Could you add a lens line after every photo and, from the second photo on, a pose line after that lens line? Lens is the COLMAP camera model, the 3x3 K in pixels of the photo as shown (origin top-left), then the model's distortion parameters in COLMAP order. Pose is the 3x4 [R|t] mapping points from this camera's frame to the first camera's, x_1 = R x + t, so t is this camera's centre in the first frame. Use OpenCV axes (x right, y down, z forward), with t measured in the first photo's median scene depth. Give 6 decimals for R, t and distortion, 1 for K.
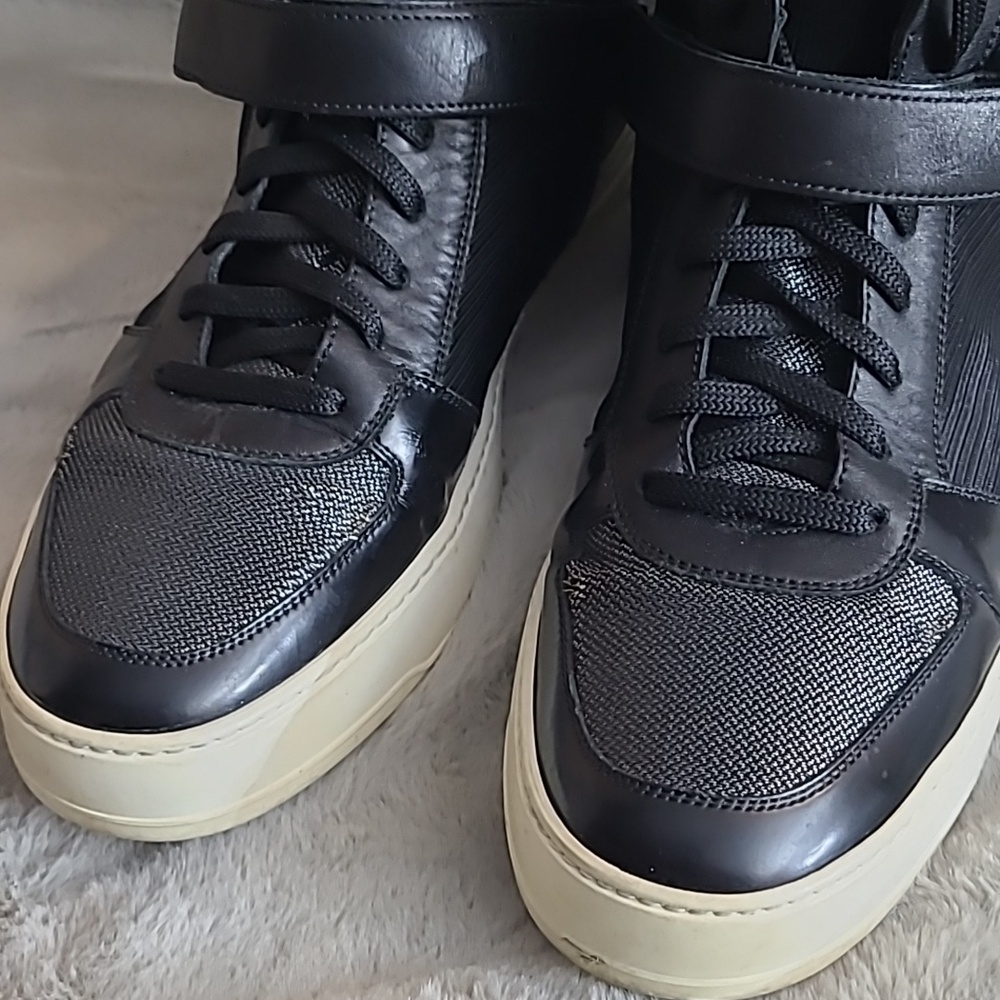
lens RADIAL K [[1693.1, 0, 500.0], [0, 1693.1, 500.0], [0, 0, 1]] dist [0.012325, -0.046448]
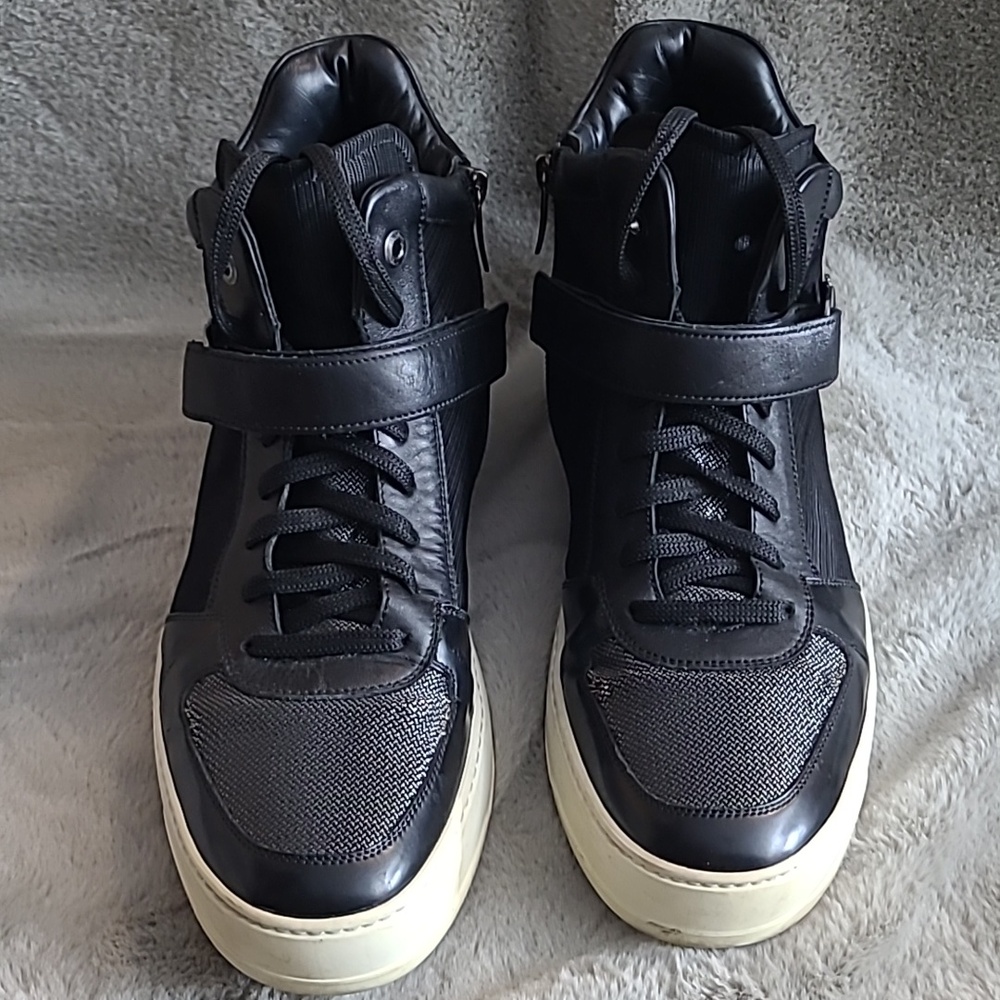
lens RADIAL K [[1693.1, 0, 500.0], [0, 1693.1, 500.0], [0, 0, 1]] dist [0.012325, -0.046448]
pose [[0.965205, -0.141480, 0.219915, -0.338579], [0.149838, 0.988472, -0.021713, -0.090689], [-0.214308, 0.053909, 0.975277, -0.419866]]
